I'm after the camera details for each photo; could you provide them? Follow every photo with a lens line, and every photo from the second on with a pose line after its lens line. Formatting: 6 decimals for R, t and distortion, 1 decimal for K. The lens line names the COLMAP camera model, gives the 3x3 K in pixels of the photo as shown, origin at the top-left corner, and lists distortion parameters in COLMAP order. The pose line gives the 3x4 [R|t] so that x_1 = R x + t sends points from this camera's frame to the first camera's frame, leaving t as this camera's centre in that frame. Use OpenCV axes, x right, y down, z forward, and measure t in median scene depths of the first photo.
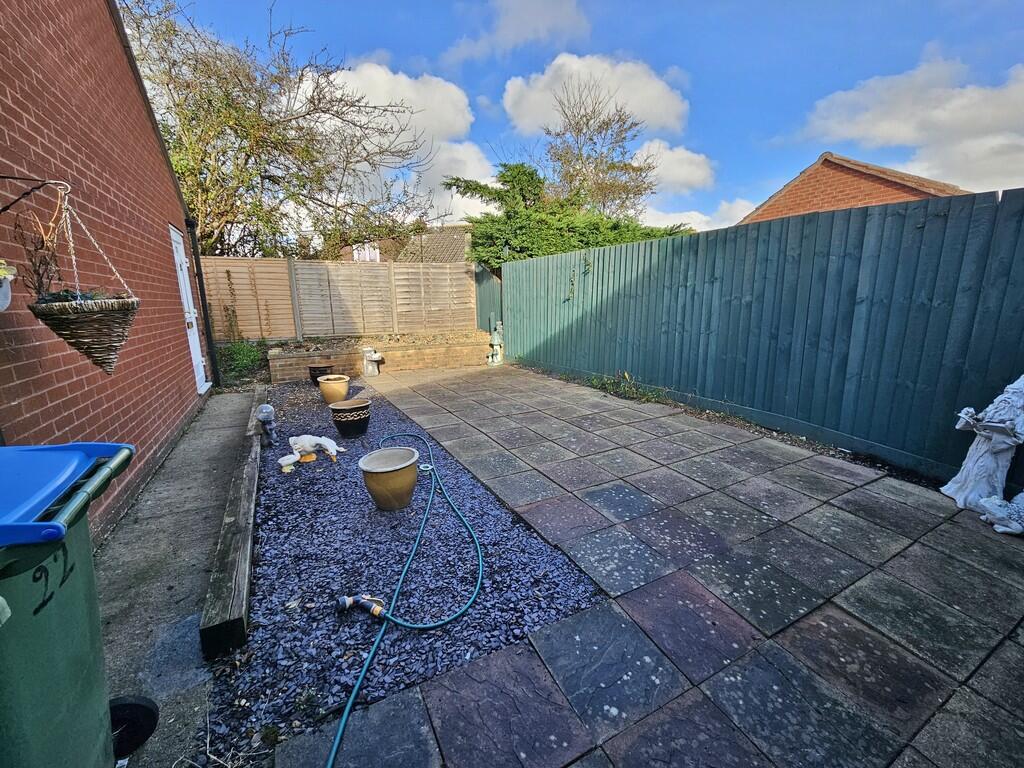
lens RADIAL K [[419.1, 0, 512.0], [0, 419.1, 384.0], [0, 0, 1]] dist [0.000771, 0.001257]
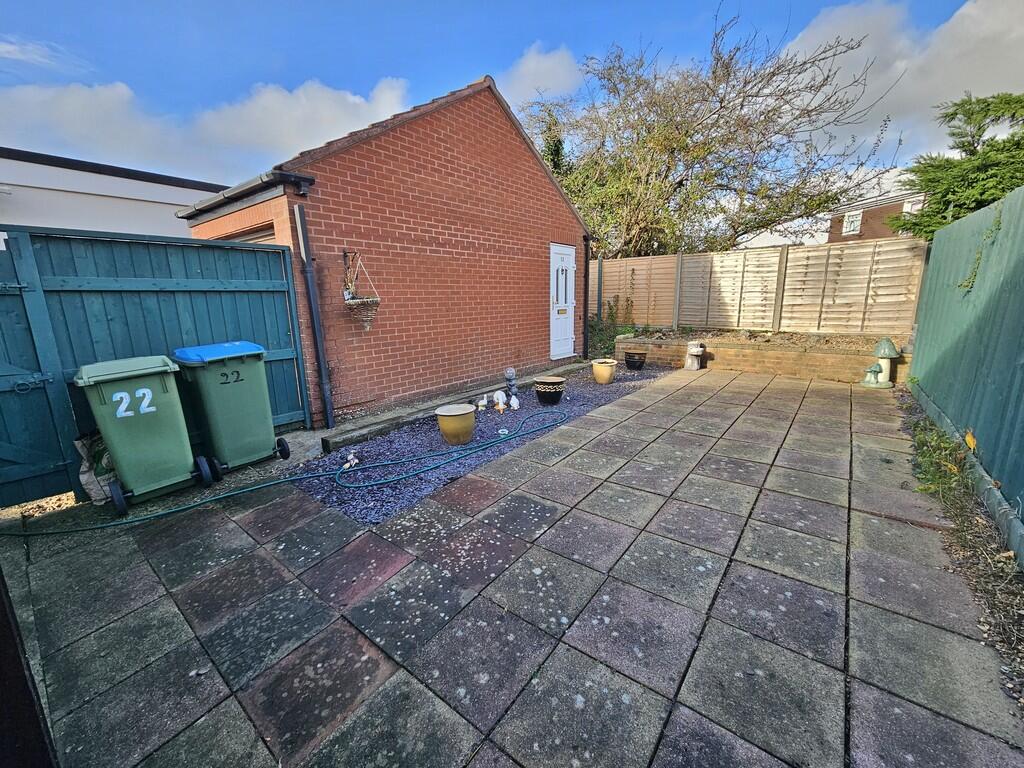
lens RADIAL K [[419.1, 0, 512.0], [0, 419.1, 384.0], [0, 0, 1]] dist [0.000771, 0.001257]
pose [[0.391397, 0.193308, -0.899689, 0.740150], [-0.167407, 0.976330, 0.136946, -0.095970], [0.904866, 0.097014, 0.414494, 0.394560]]
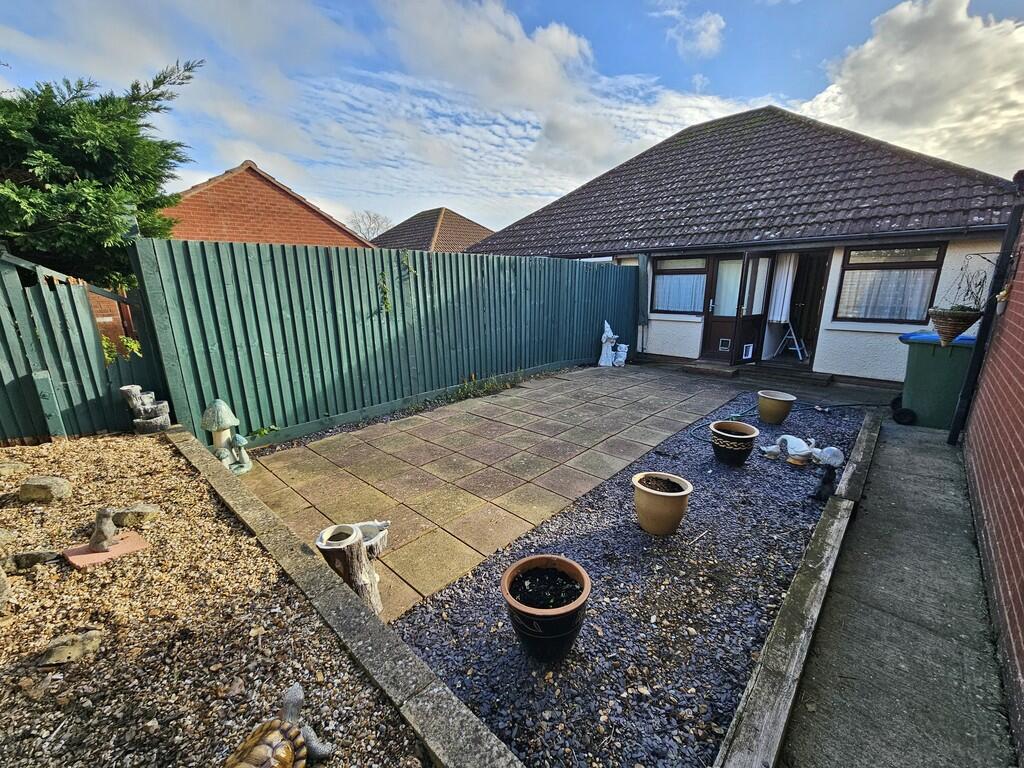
lens RADIAL K [[419.1, 0, 512.0], [0, 419.1, 384.0], [0, 0, 1]] dist [0.000771, 0.001257]
pose [[-0.297443, -0.216368, 0.929899, -1.122130], [0.207996, 0.935903, 0.284296, -0.426735], [-0.931808, 0.277977, -0.233374, 1.712819]]
